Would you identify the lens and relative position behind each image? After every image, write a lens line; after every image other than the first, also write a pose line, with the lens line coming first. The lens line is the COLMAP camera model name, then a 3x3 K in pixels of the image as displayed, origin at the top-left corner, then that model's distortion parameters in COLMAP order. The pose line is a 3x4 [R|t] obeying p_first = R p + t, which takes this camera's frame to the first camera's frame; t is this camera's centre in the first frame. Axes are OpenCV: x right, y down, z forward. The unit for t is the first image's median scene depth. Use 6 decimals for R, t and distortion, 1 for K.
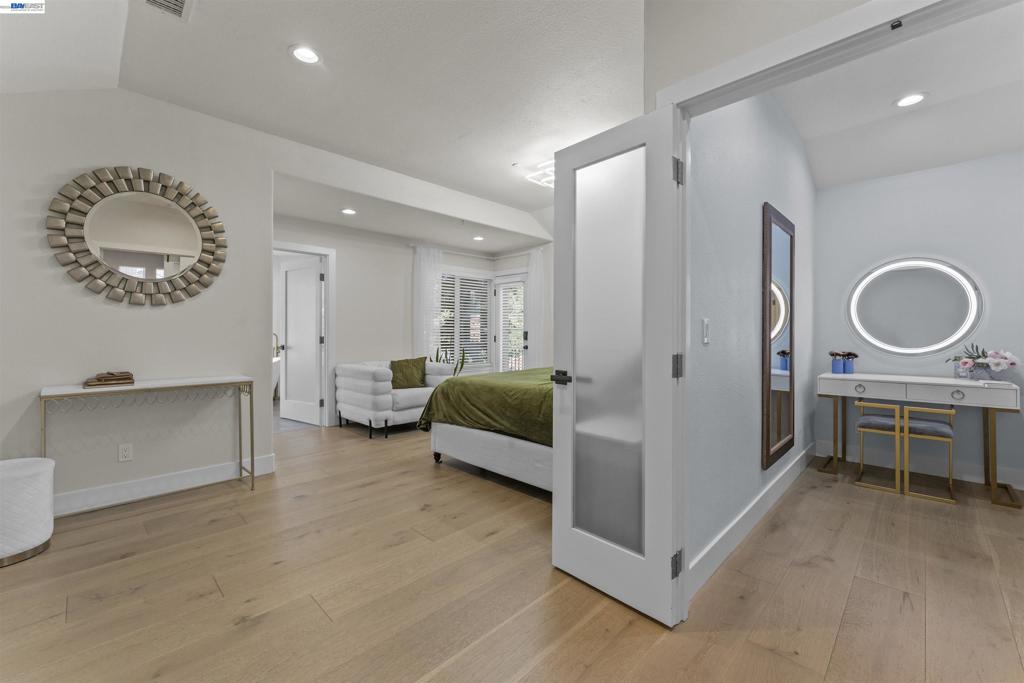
lens RADIAL K [[417.4, 0, 513.7], [0, 417.4, 333.9], [0, 0, 1]] dist [0.002041, 0.000041]
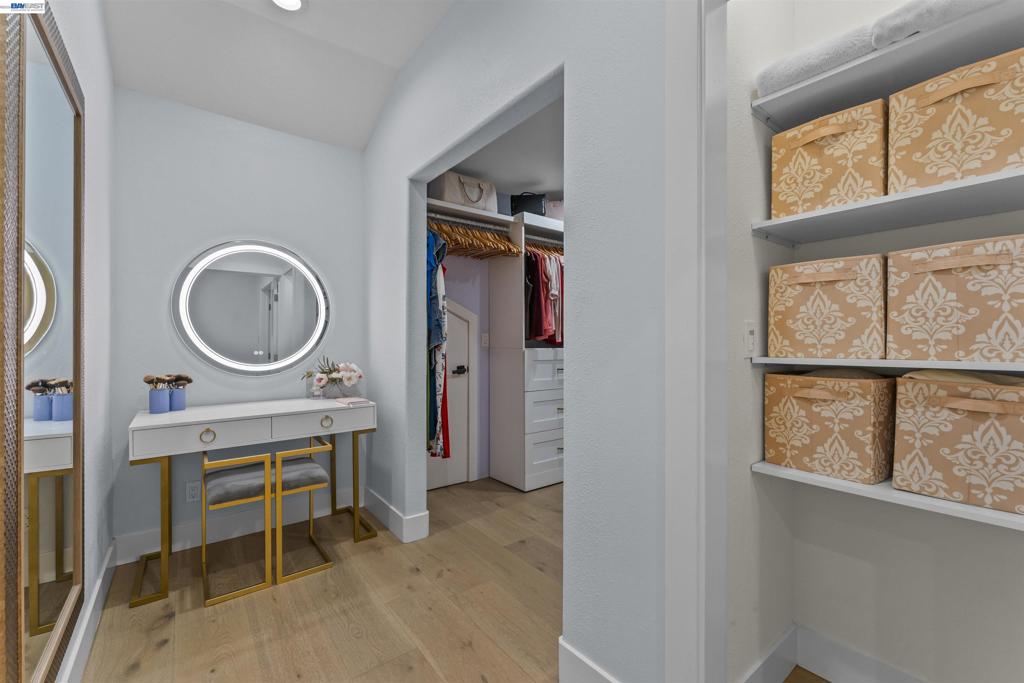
lens RADIAL K [[417.4, 0, 513.5], [0, 417.4, 342.0], [0, 0, 1]] dist [0.002041, 0.000041]
pose [[0.130083, 0.001621, 0.991502, 0.298100], [0.007587, 0.999968, -0.002631, 0.000078], [-0.991474, 0.007865, 0.130067, 0.500924]]
